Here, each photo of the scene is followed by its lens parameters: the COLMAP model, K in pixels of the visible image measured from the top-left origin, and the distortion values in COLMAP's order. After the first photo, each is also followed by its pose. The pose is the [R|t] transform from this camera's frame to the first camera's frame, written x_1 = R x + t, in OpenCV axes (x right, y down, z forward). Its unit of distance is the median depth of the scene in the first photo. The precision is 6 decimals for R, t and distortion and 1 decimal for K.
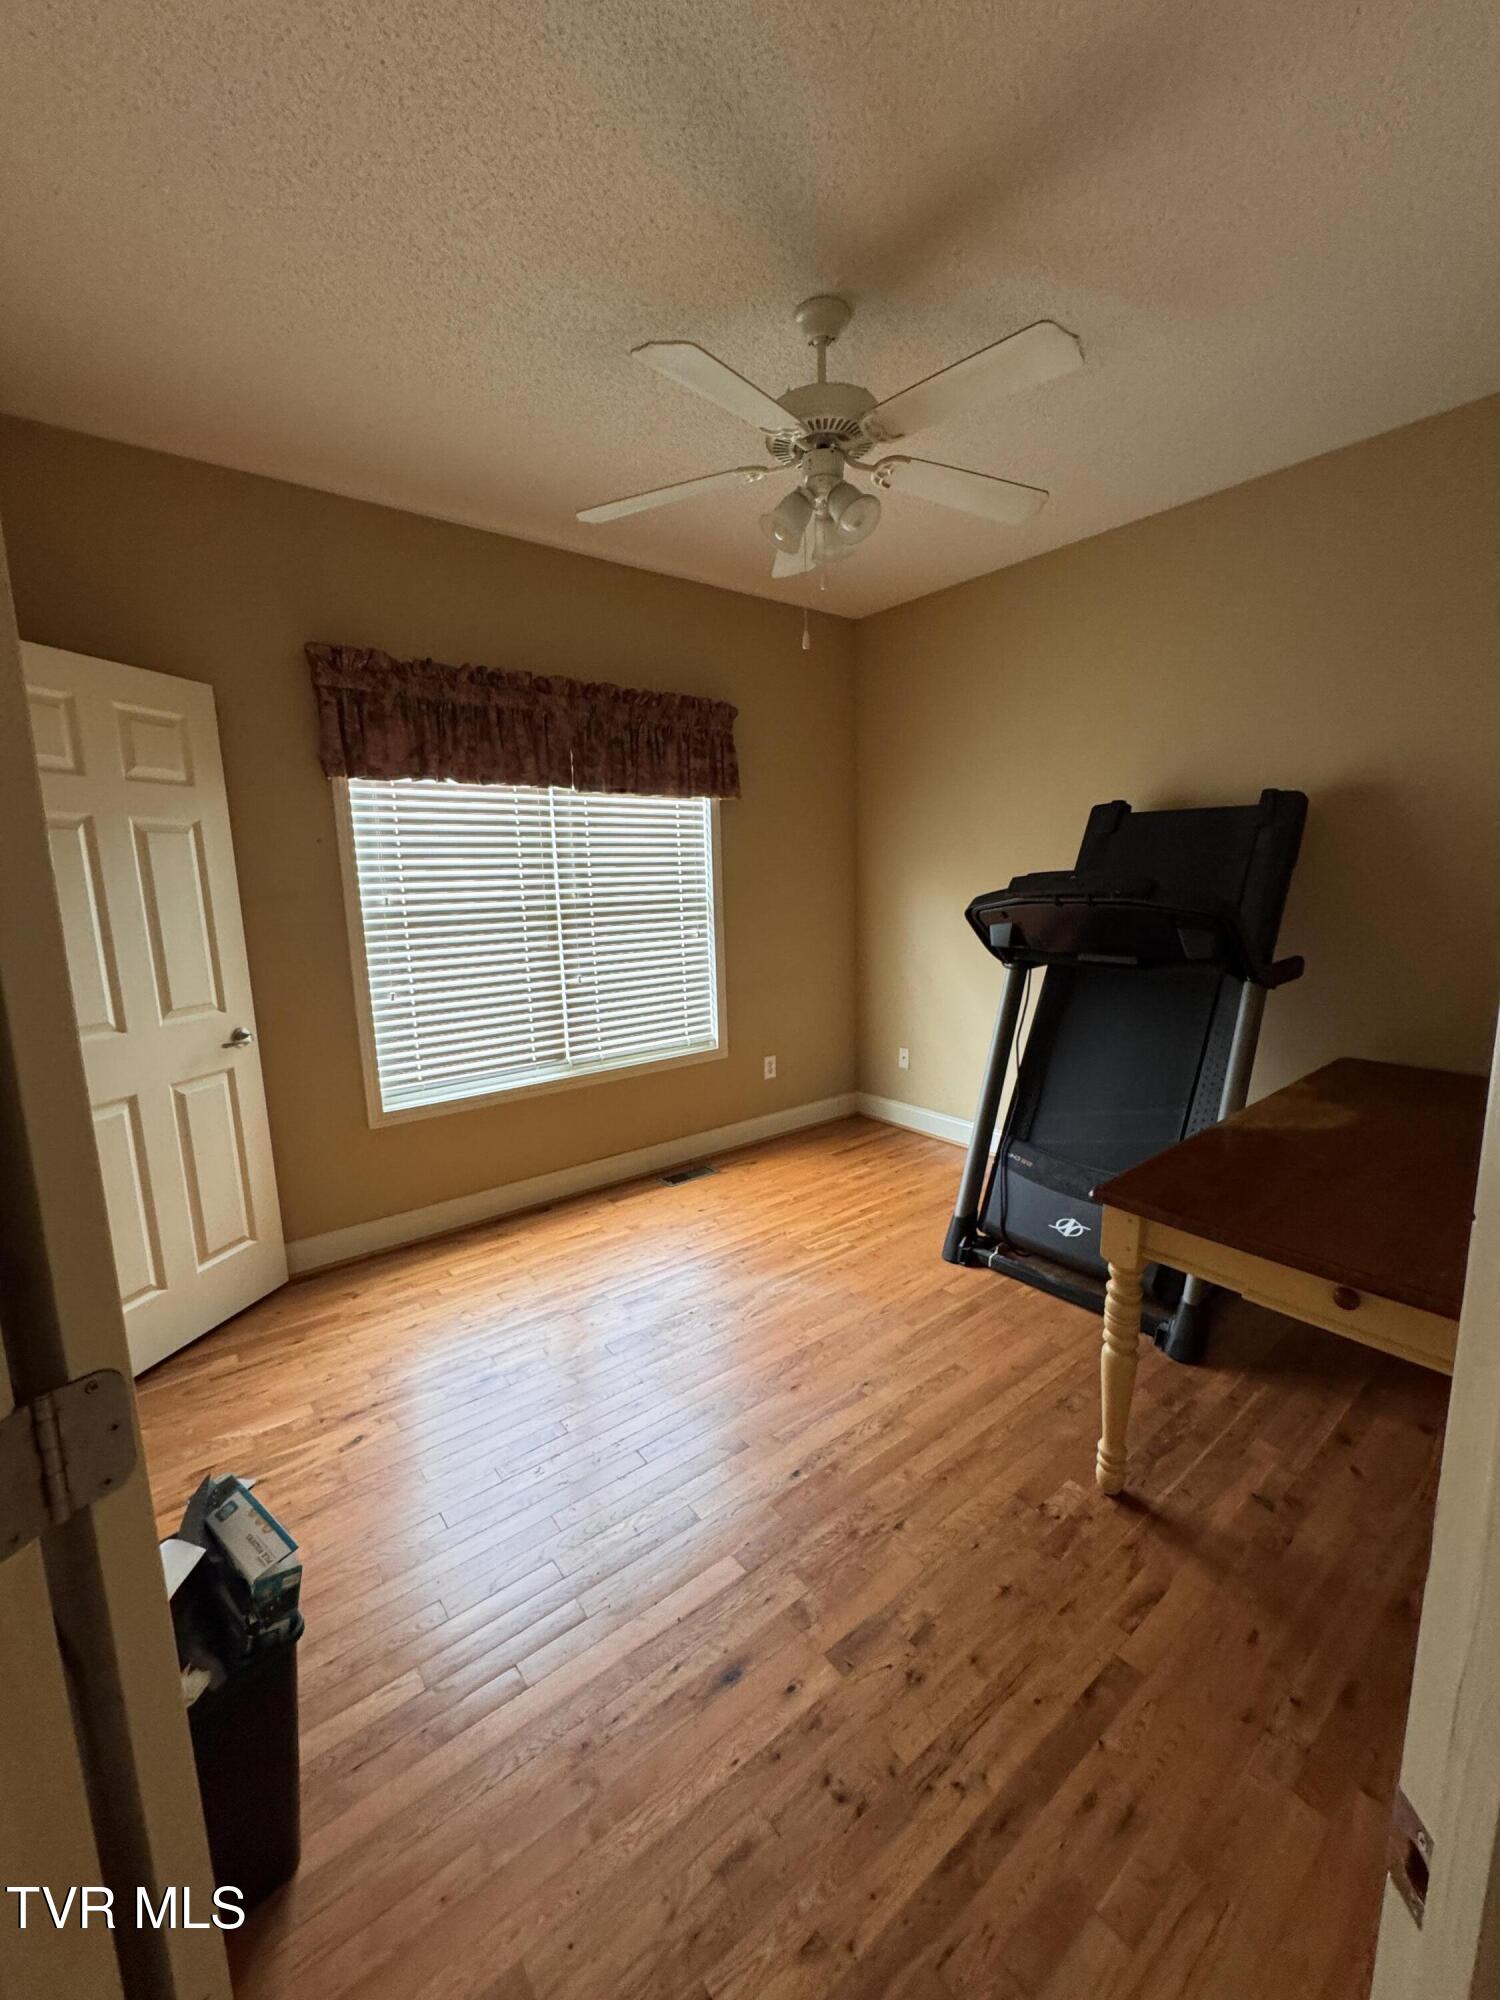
lens RADIAL K [[798.0, 0, 750.2], [0, 798.0, 997.4], [0, 0, 1]] dist [0.000505, 0.000015]
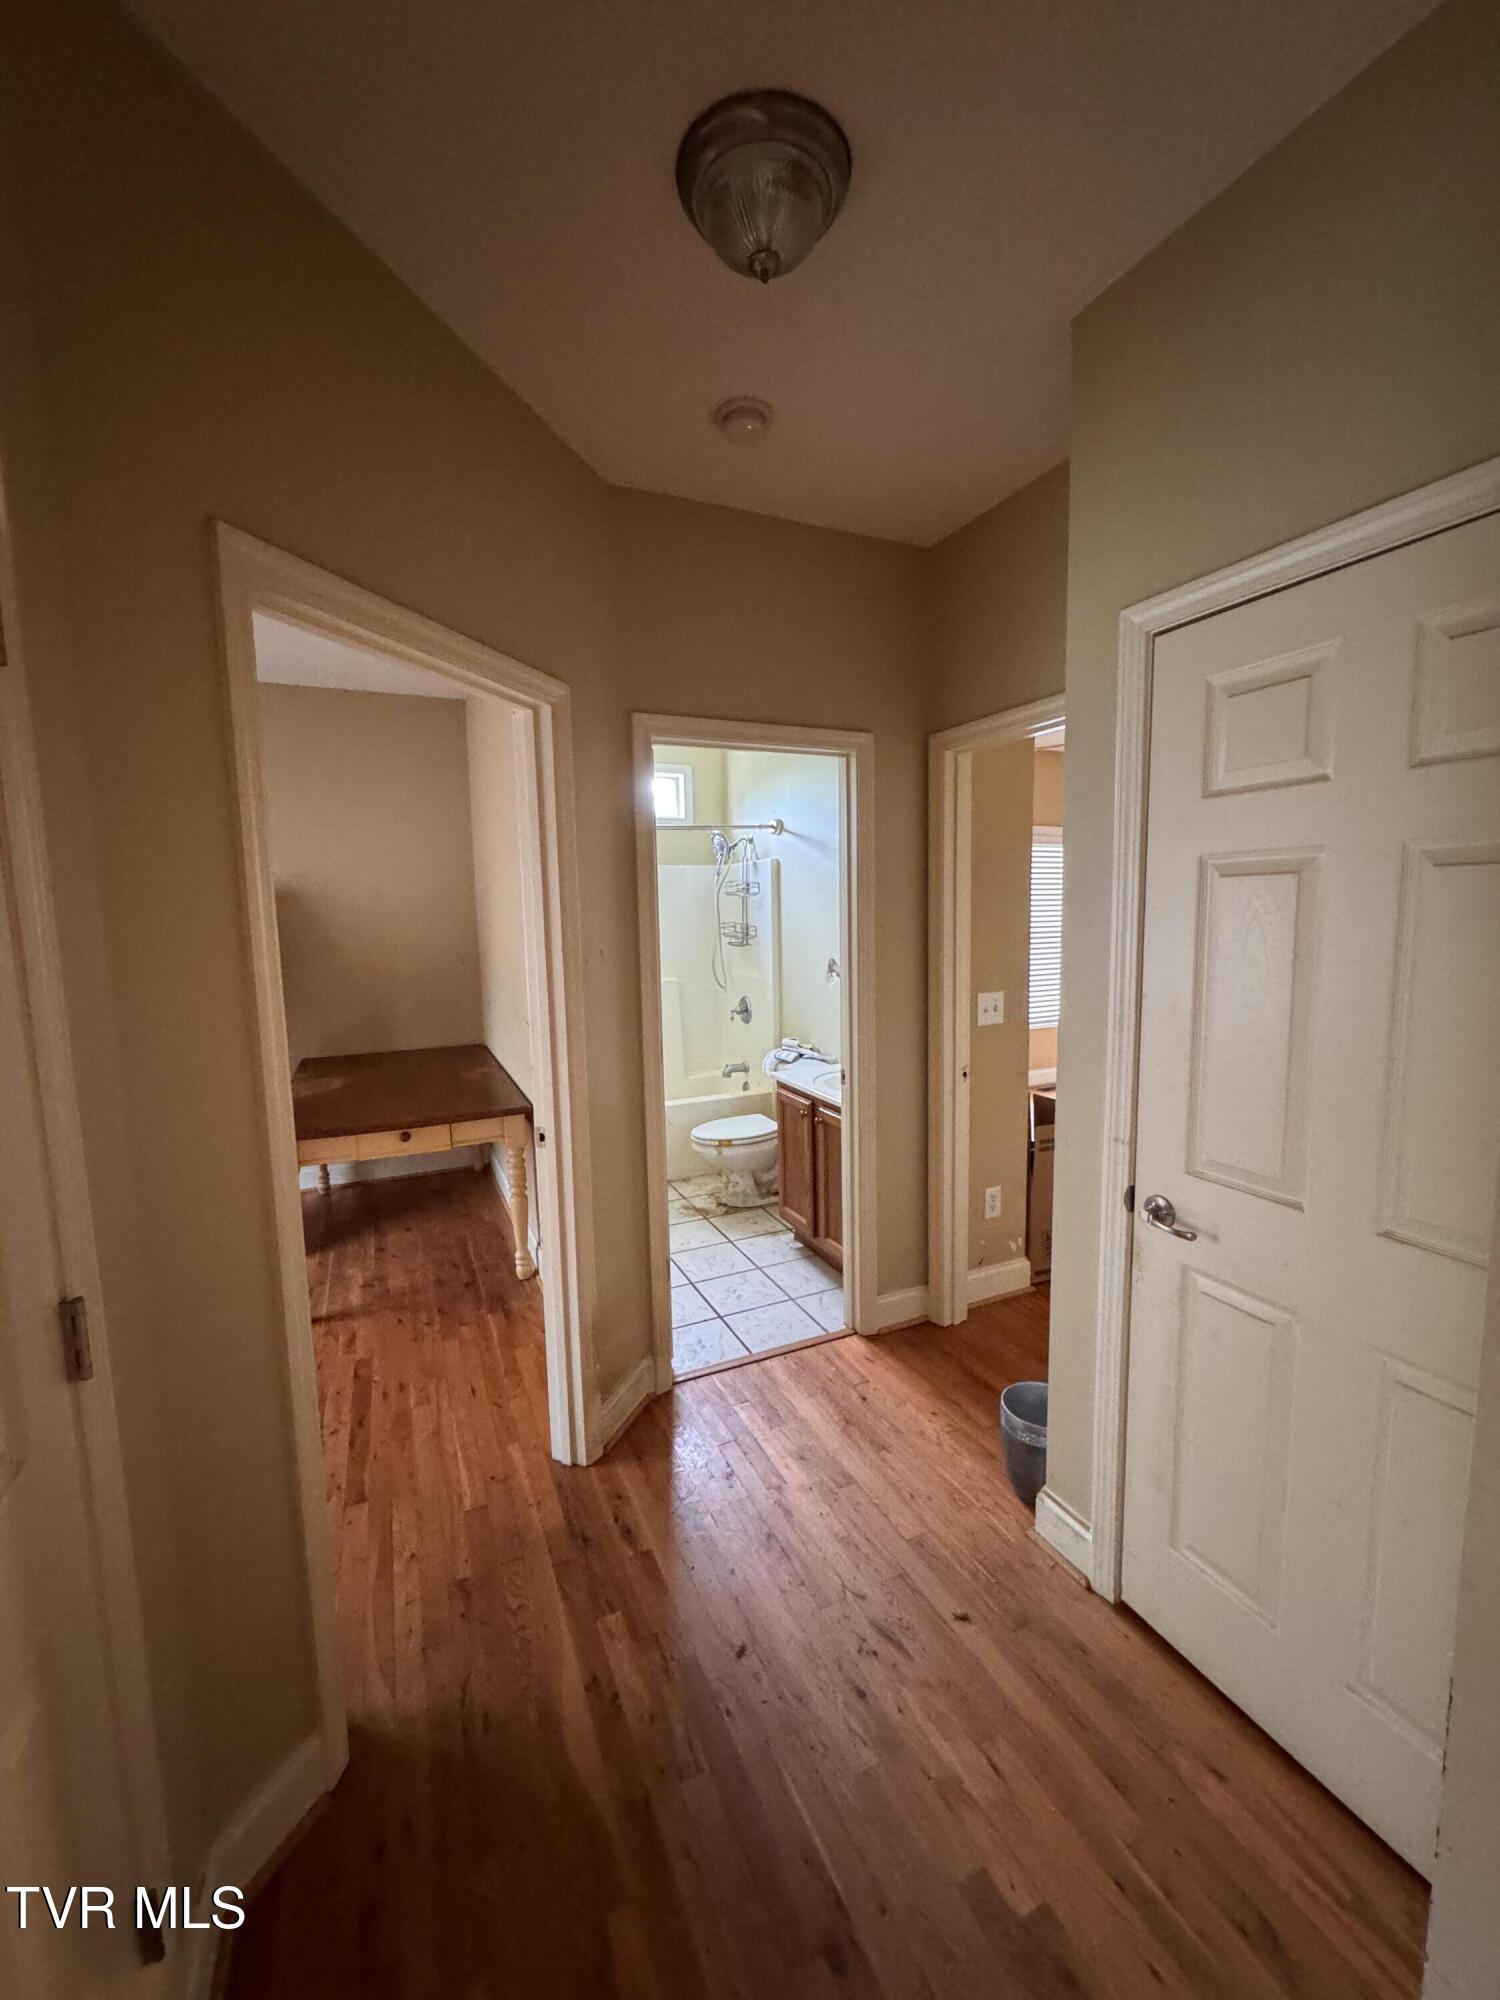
lens RADIAL K [[798.0, 0, 750.2], [0, 798.0, 1003.1], [0, 0, 1]] dist [0.000505, 0.000015]
pose [[0.229465, -0.088567, 0.969279, -0.983664], [0.168340, 0.984455, 0.050101, 0.061127], [-0.958649, 0.151671, 0.240807, -0.423647]]
